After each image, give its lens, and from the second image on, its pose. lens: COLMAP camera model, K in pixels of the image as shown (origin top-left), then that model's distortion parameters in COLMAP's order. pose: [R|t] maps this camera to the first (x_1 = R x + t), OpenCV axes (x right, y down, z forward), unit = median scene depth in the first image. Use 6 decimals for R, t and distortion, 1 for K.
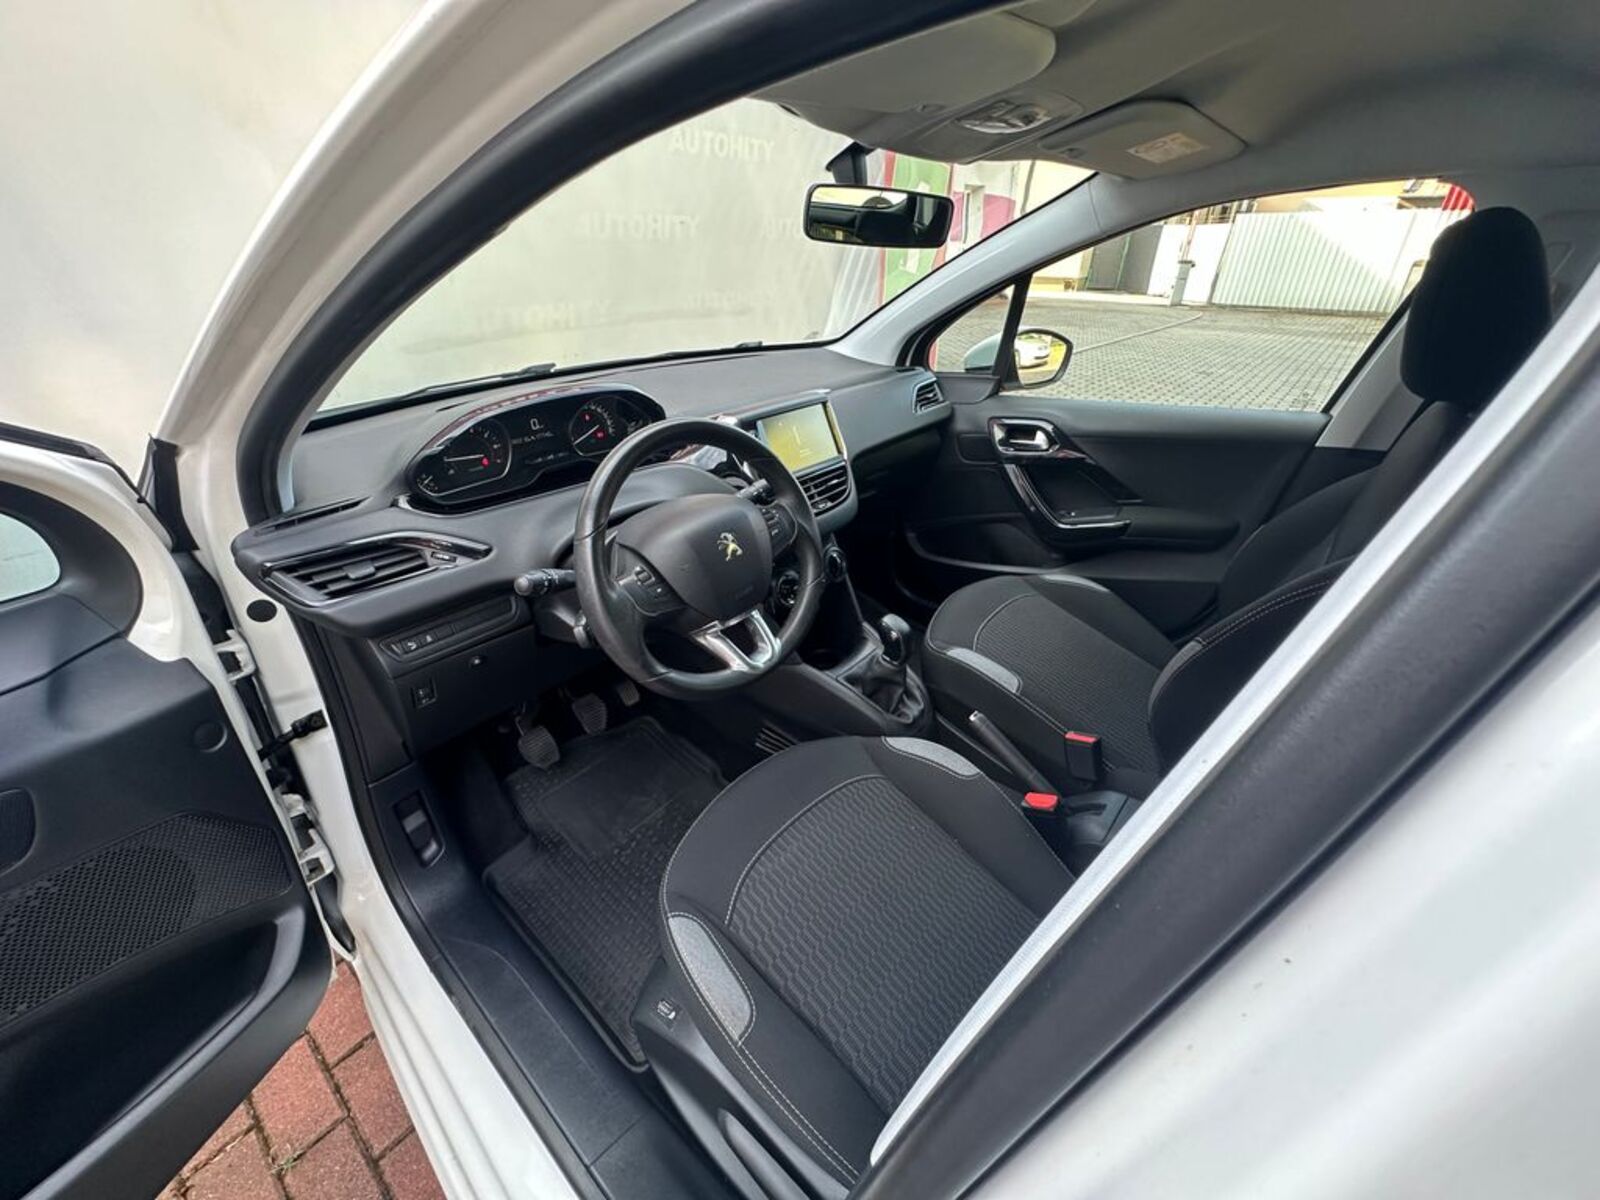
lens RADIAL K [[636.4, 0, 808.2], [0, 636.4, 605.3], [0, 0, 1]] dist [-0.001984, -0.000332]
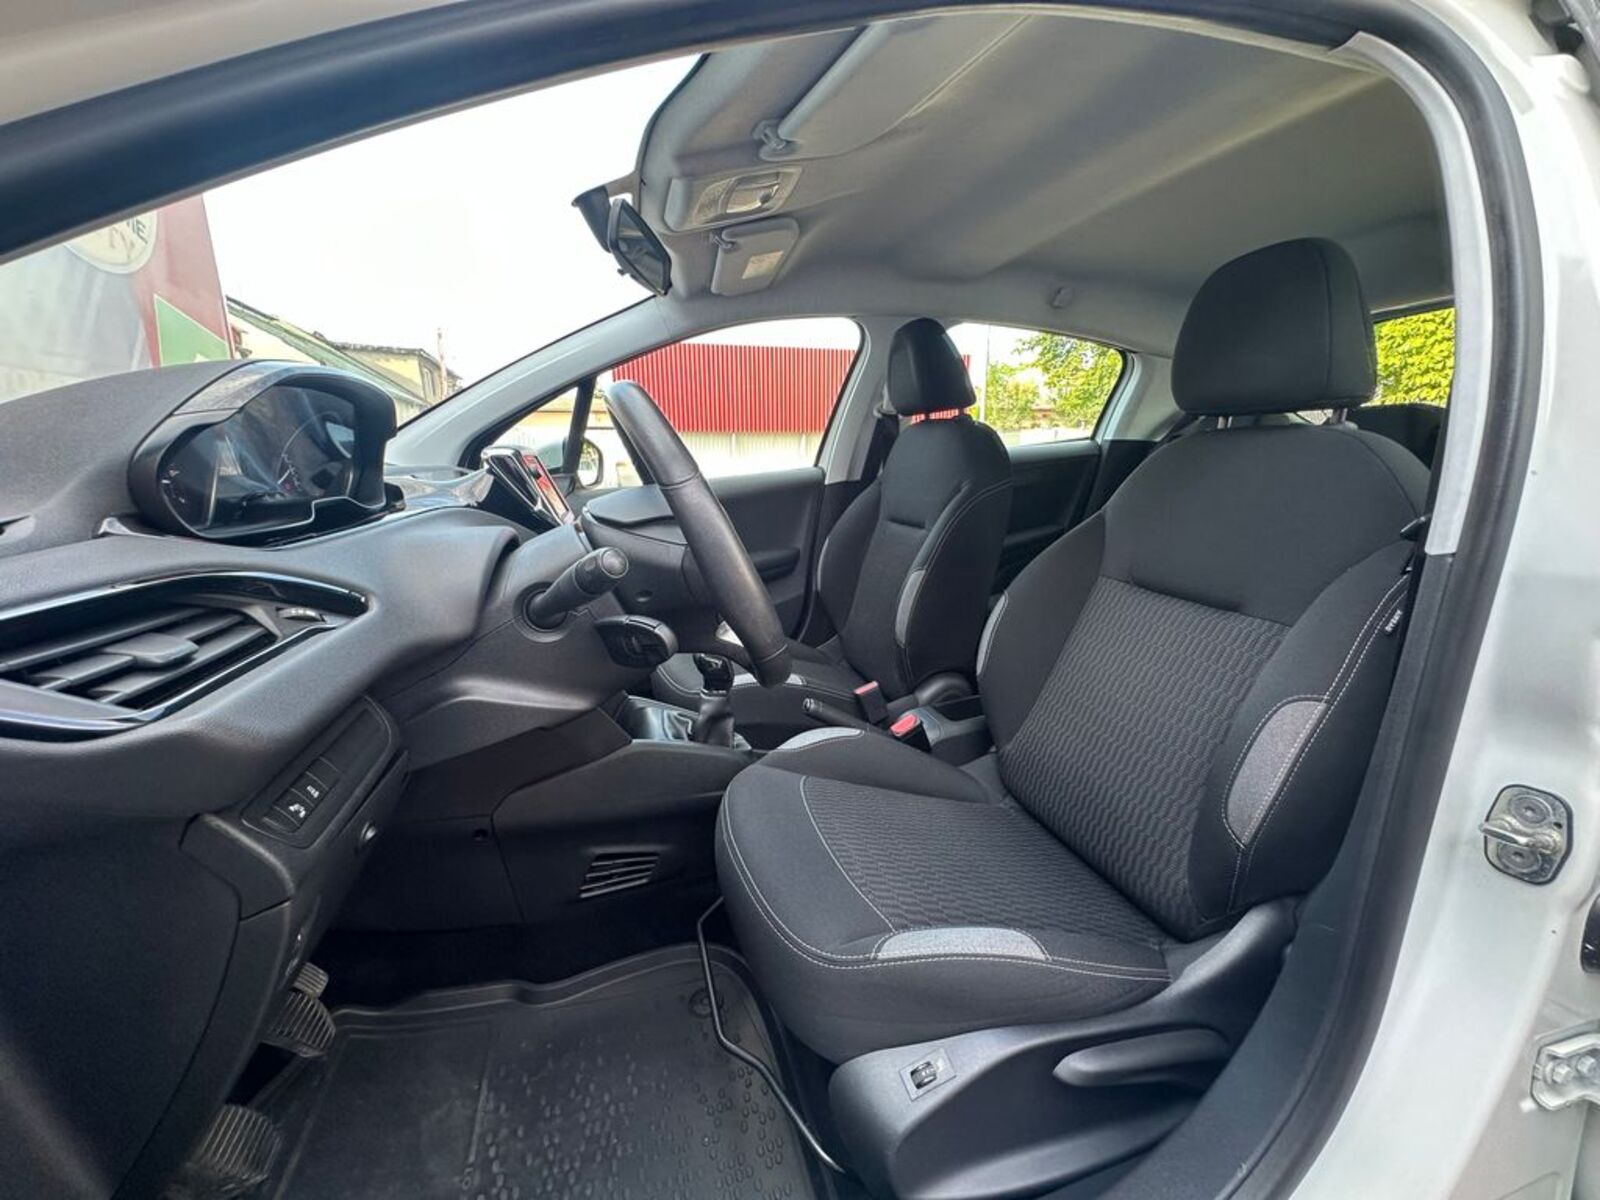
lens RADIAL K [[628.0, 0, 796.4], [0, 628.0, 610.1], [0, 0, 1]] dist [-0.000329, -0.000019]
pose [[0.542246, -0.201939, 0.815592, -0.504356], [0.423215, 0.904203, -0.057496, 0.071324], [-0.725850, 0.376348, 0.575764, 0.300269]]
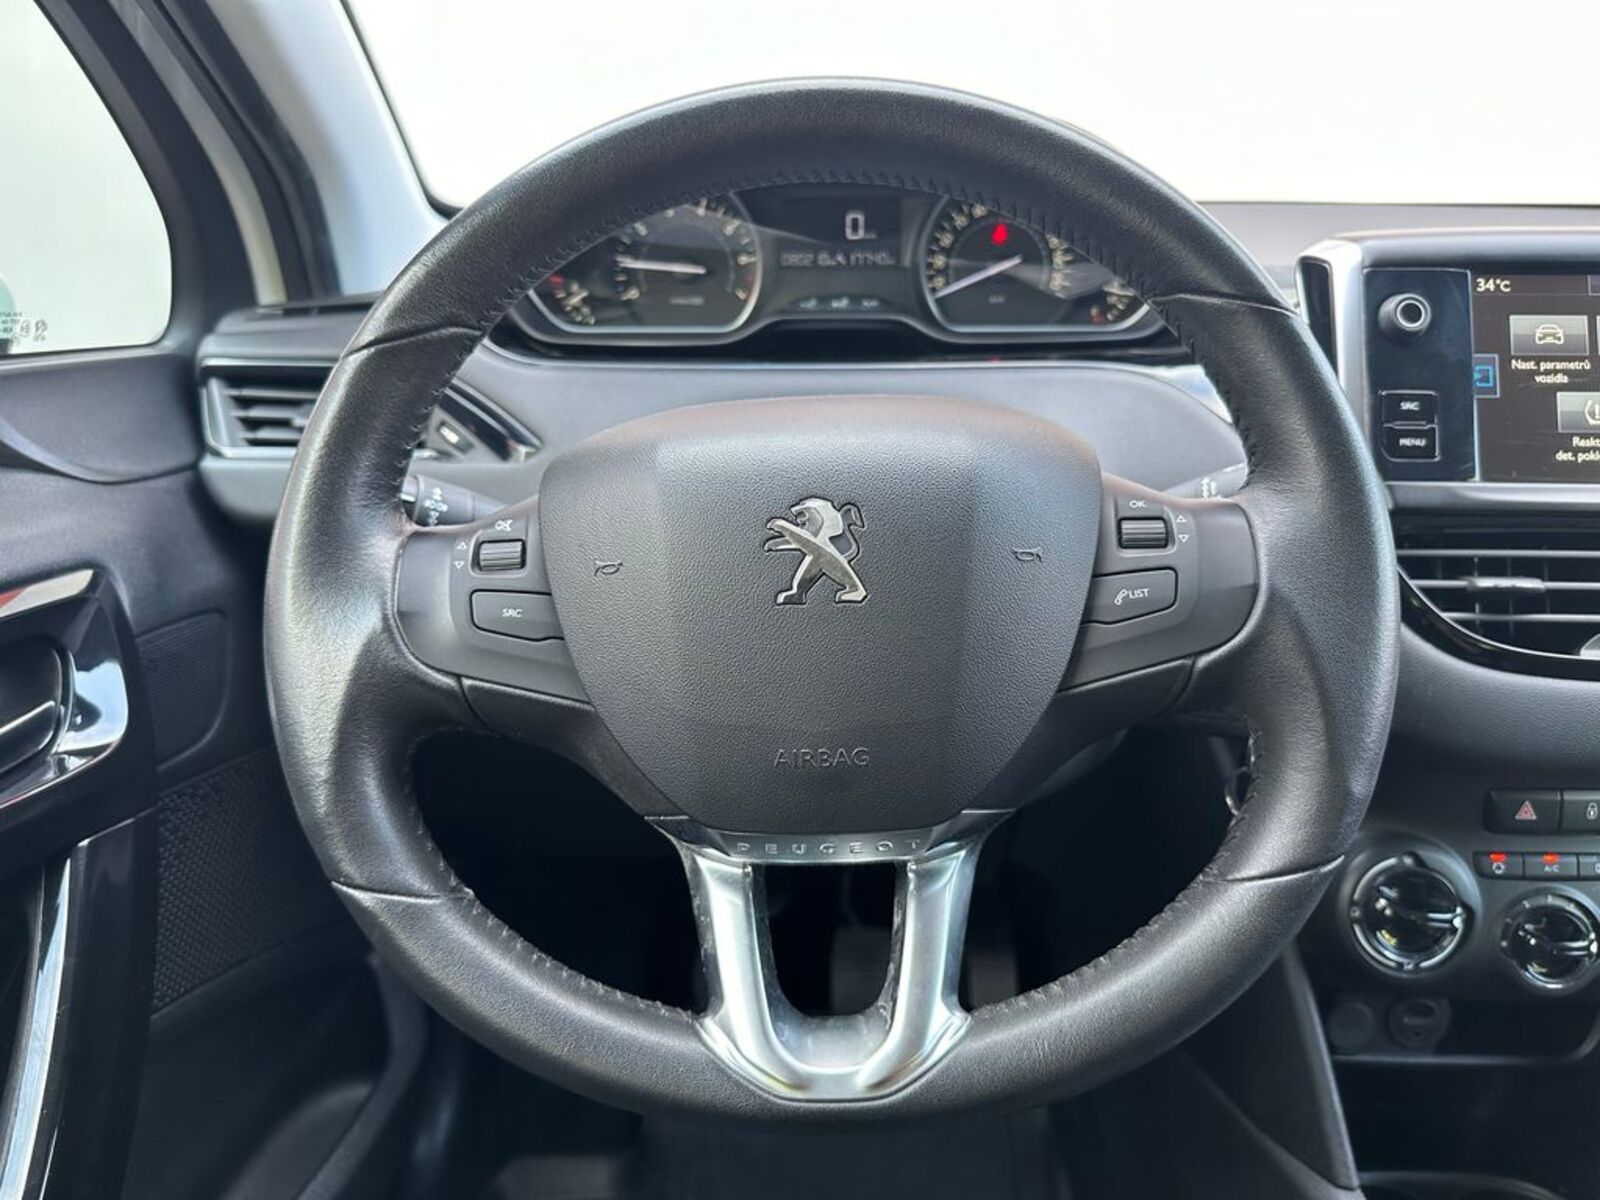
lens RADIAL K [[1118.7, 0, 801.0], [0, 1118.7, 609.3], [0, 0, 1]] dist [-0.007626, -0.004230]
pose [[0.615658, 0.285077, -0.734641, 0.122277], [-0.382526, 0.923177, 0.037666, -0.058268], [0.688941, 0.257830, 0.677410, 0.447166]]
